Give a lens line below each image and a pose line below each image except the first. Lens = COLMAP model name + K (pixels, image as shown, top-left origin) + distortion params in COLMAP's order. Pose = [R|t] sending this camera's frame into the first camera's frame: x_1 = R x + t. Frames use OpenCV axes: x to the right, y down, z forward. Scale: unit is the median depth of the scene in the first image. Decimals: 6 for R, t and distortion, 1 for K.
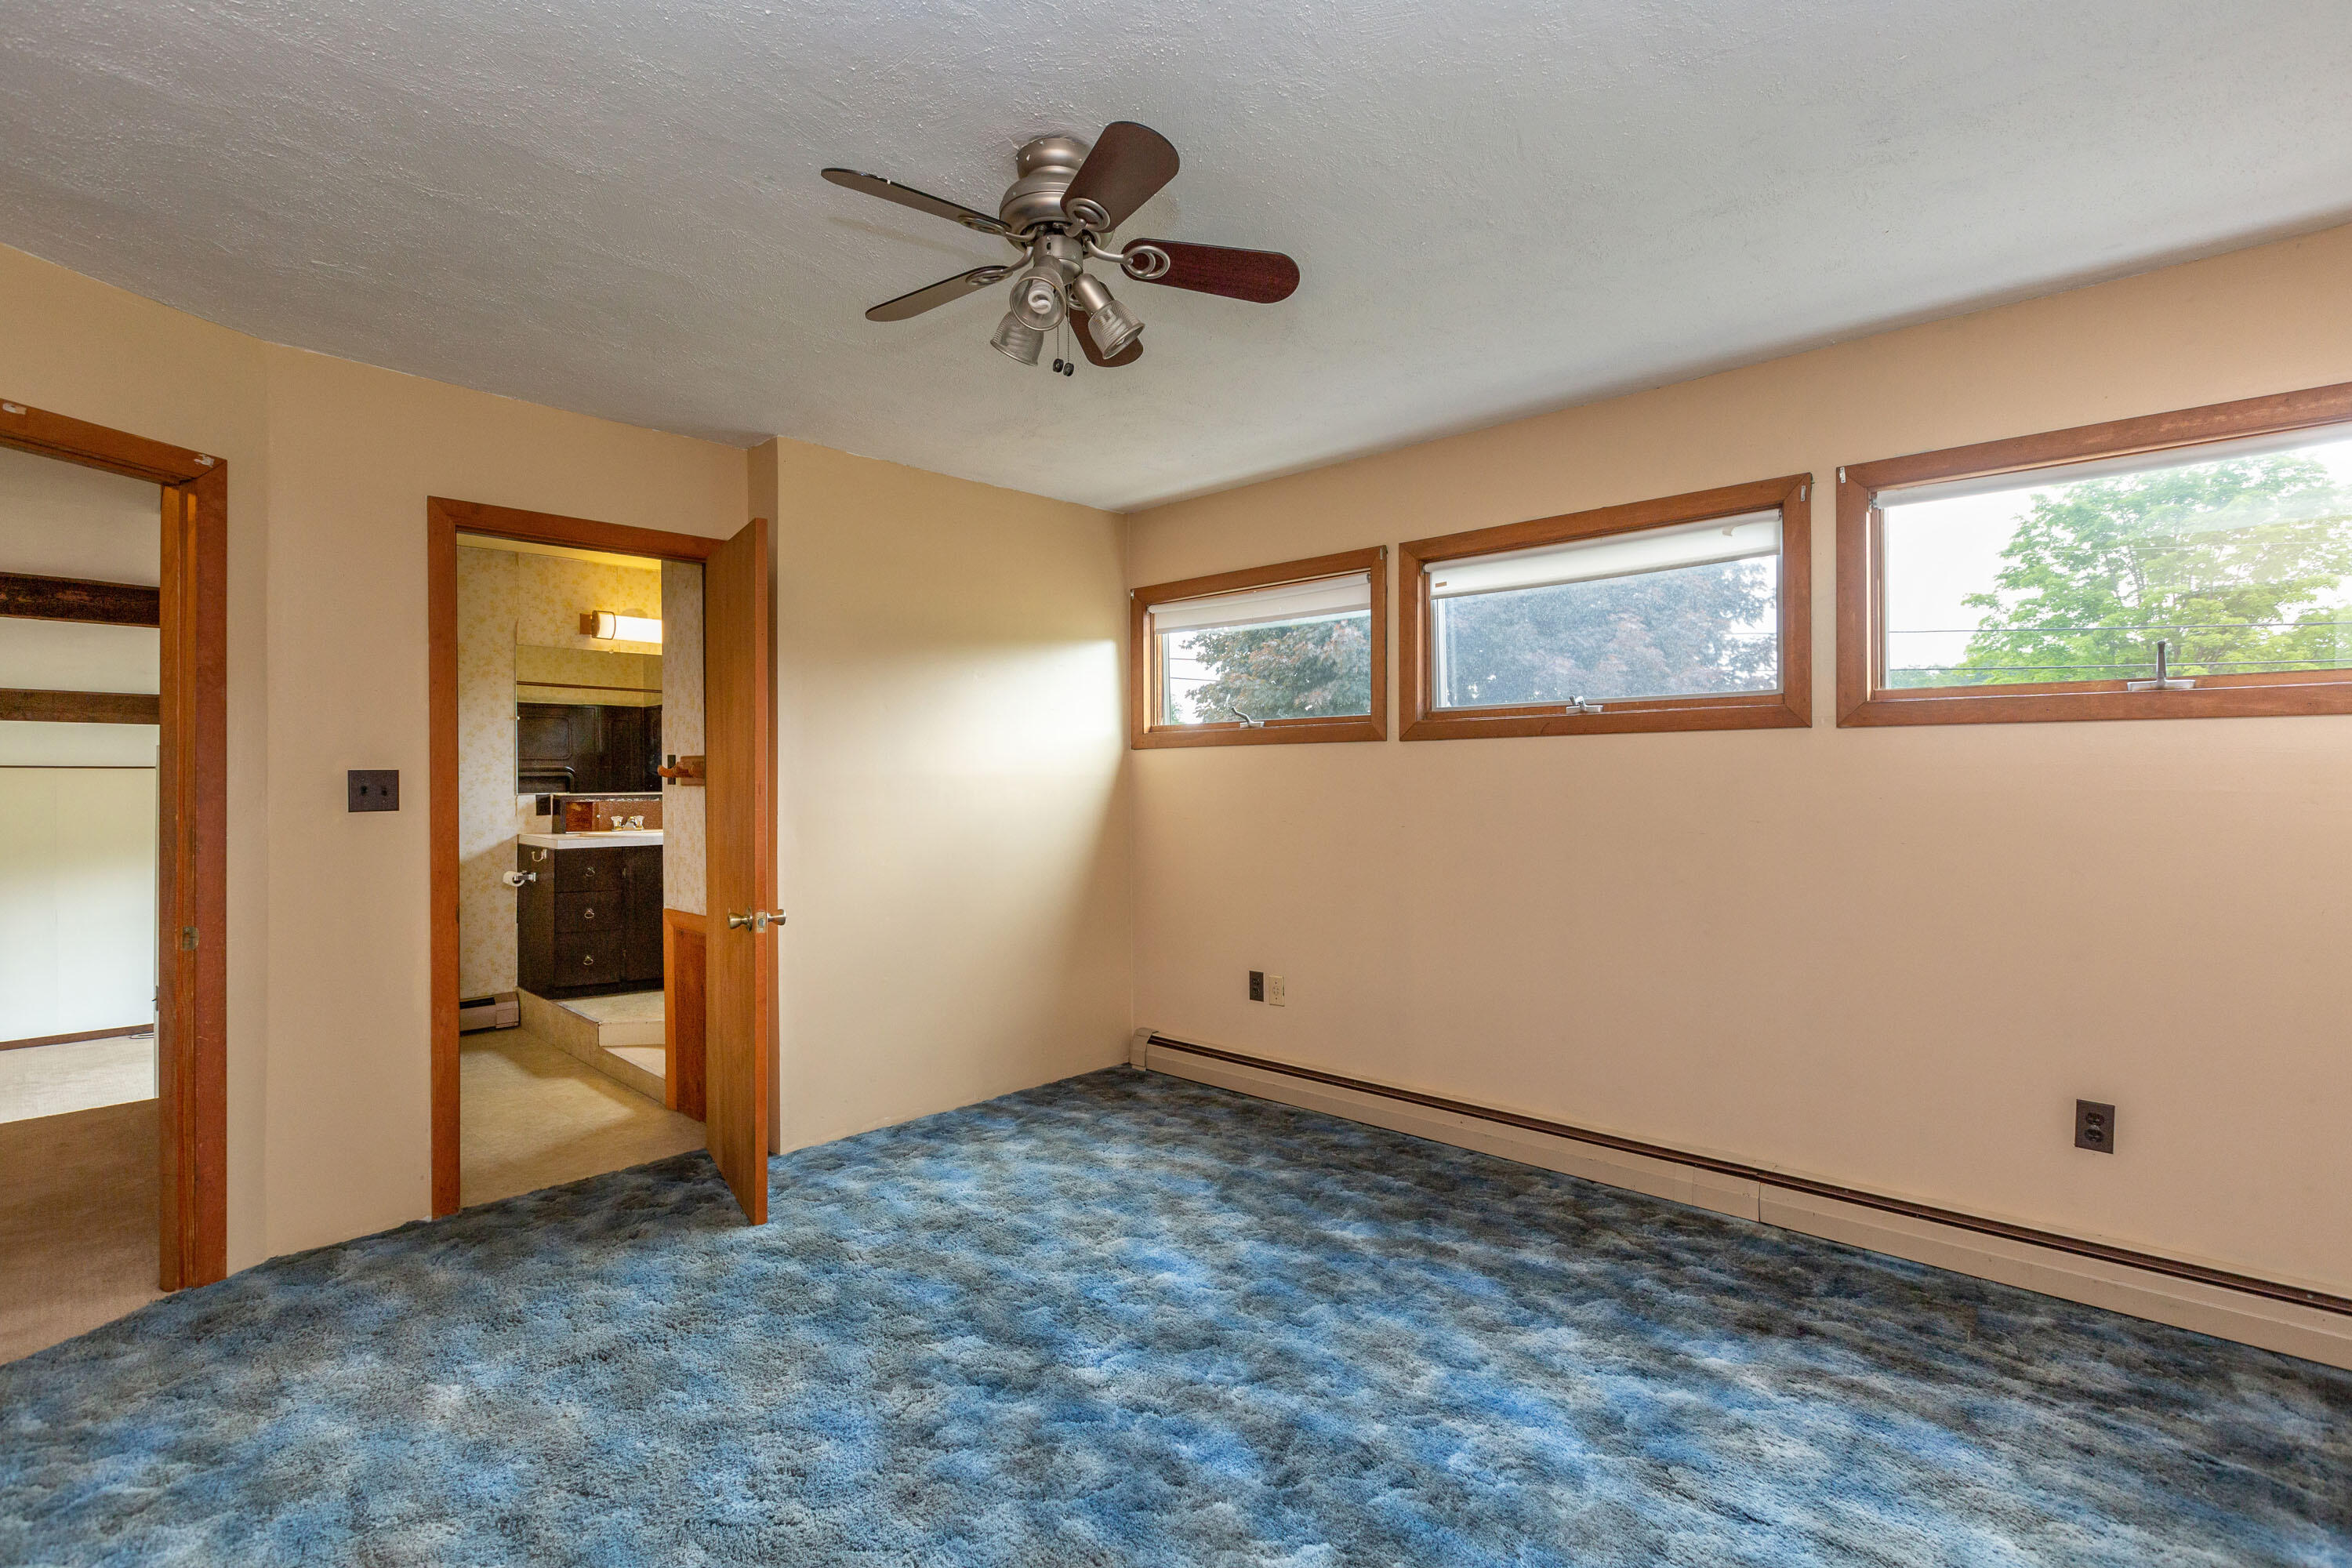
lens RADIAL K [[1101.1, 0, 1176.0], [0, 1101.1, 784.0], [0, 0, 1]] dist [-0.000776, -0.000356]
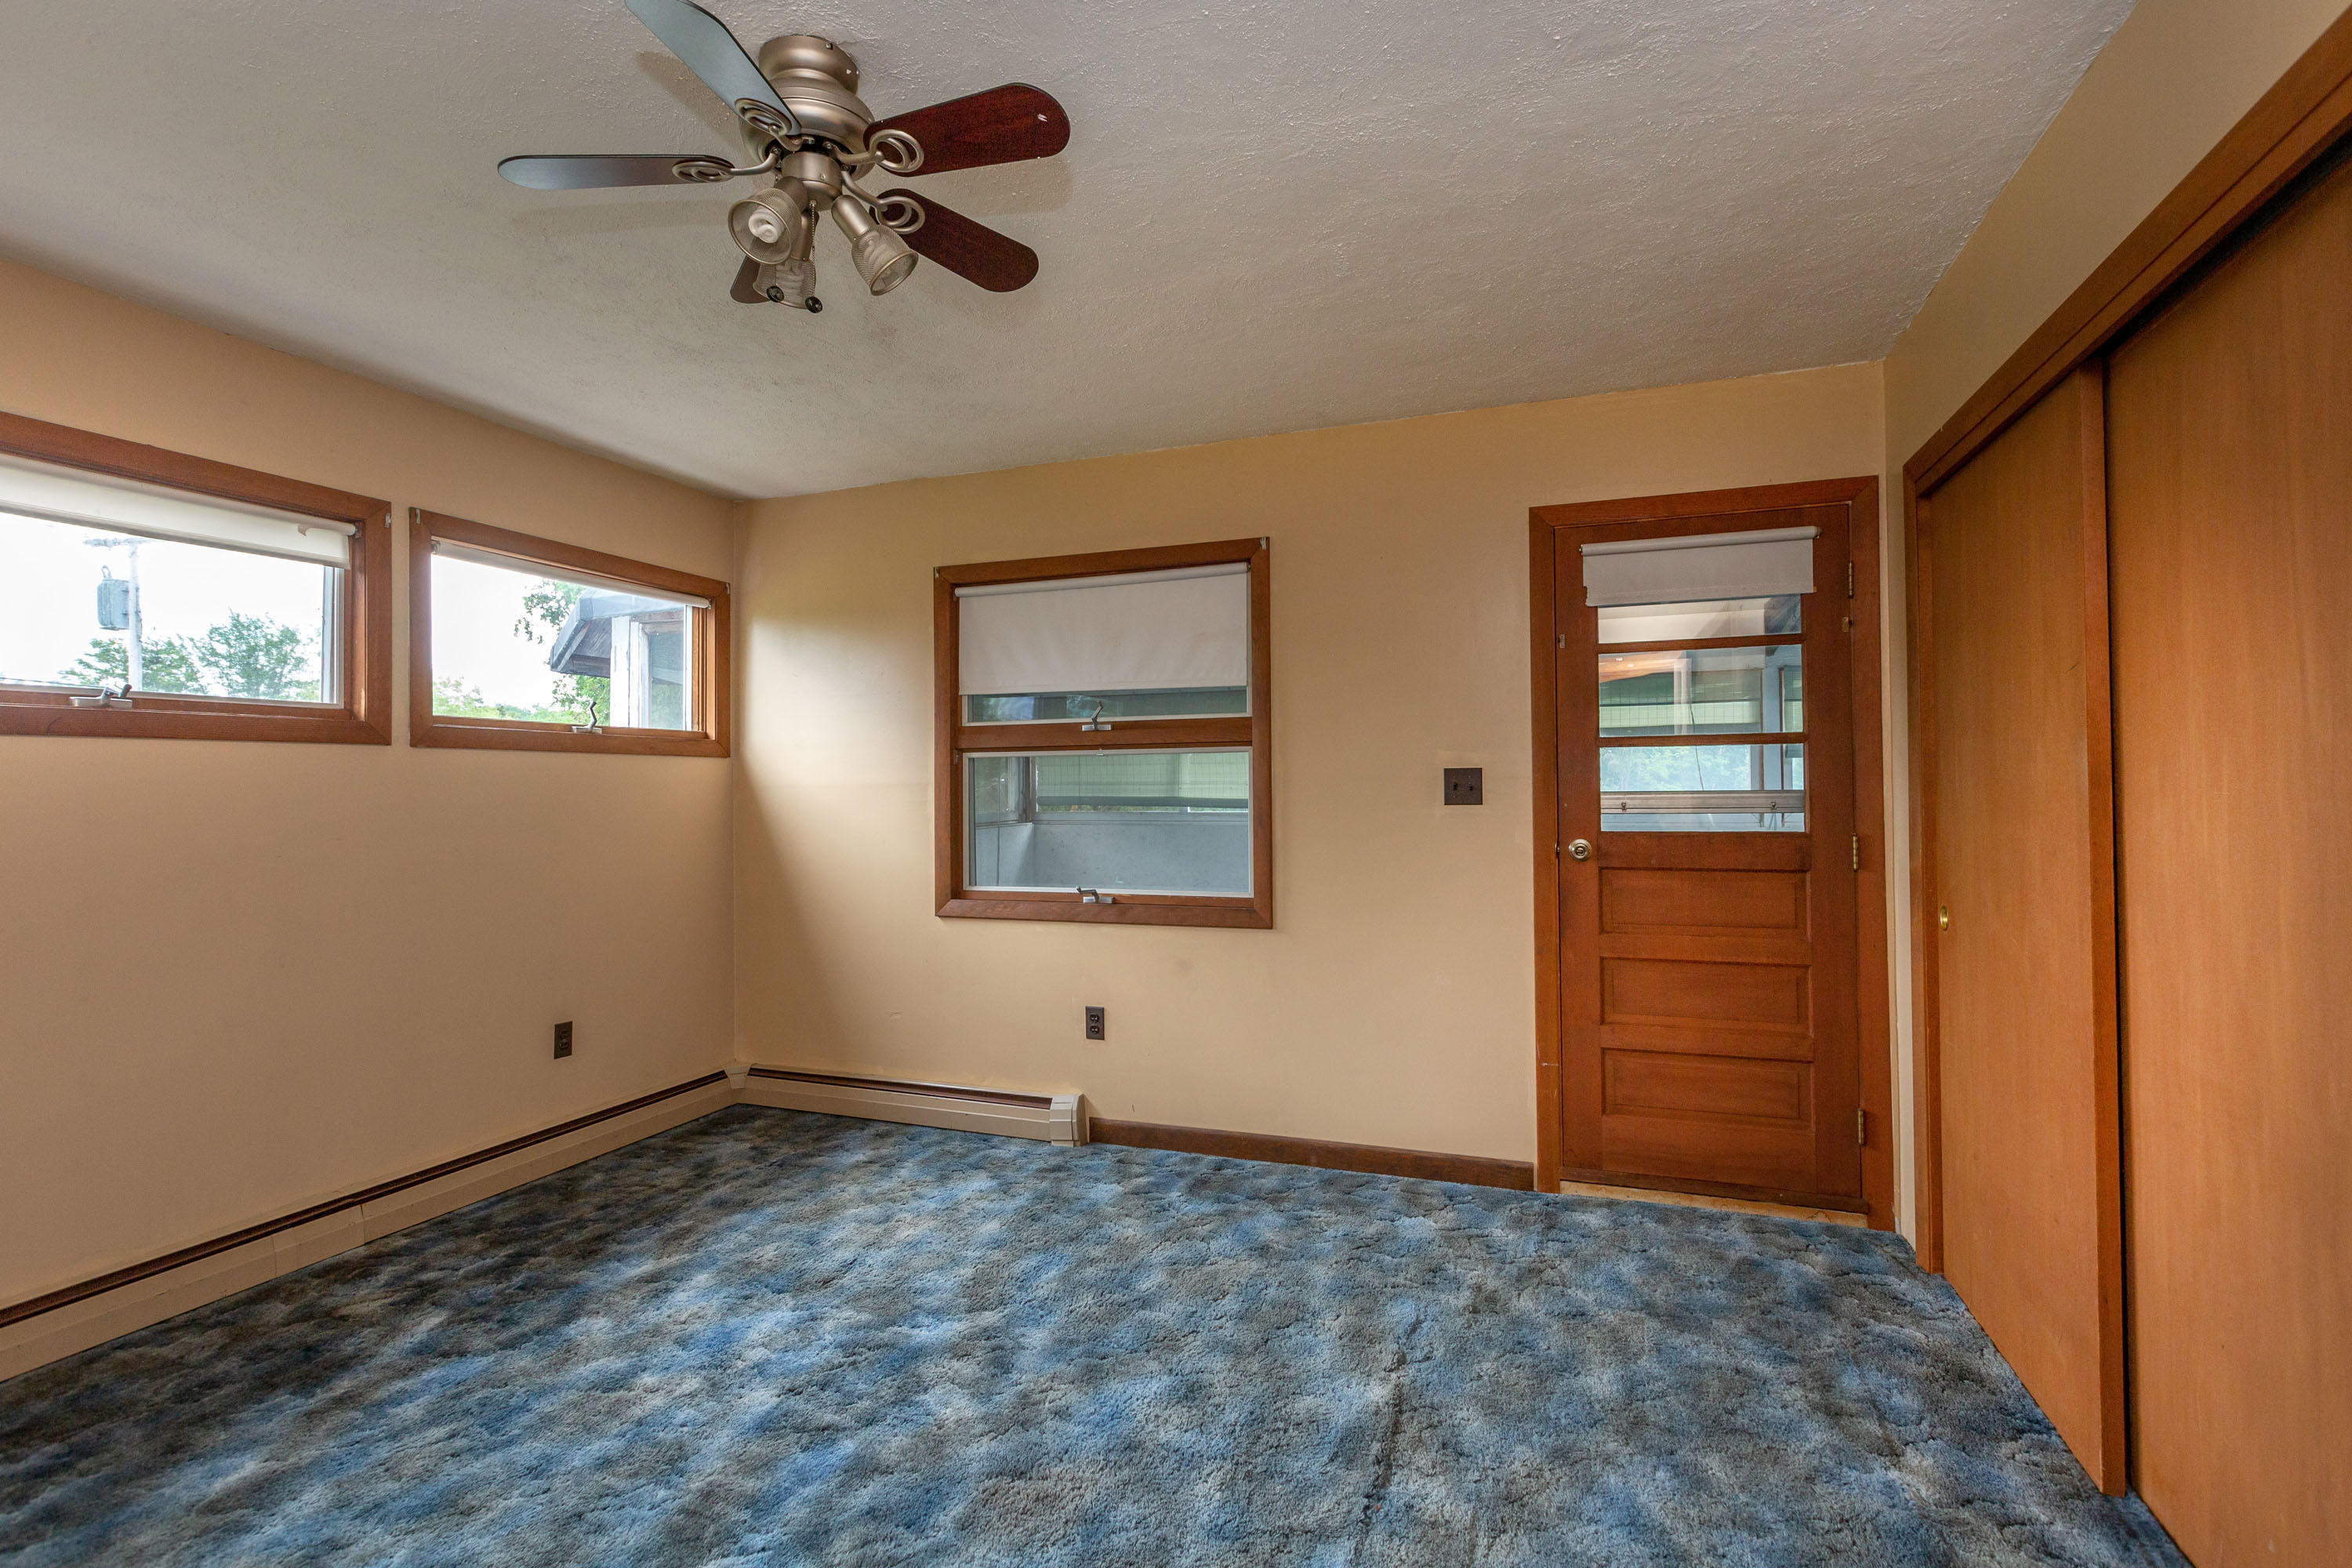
lens RADIAL K [[1101.1, 0, 1176.0], [0, 1101.1, 784.0], [0, 0, 1]] dist [-0.000776, -0.000356]
pose [[-0.383539, 0.007815, 0.923492, -0.733726], [0.015817, 0.999873, -0.001892, -0.000937], [-0.923389, 0.013881, -0.383614, 0.775963]]
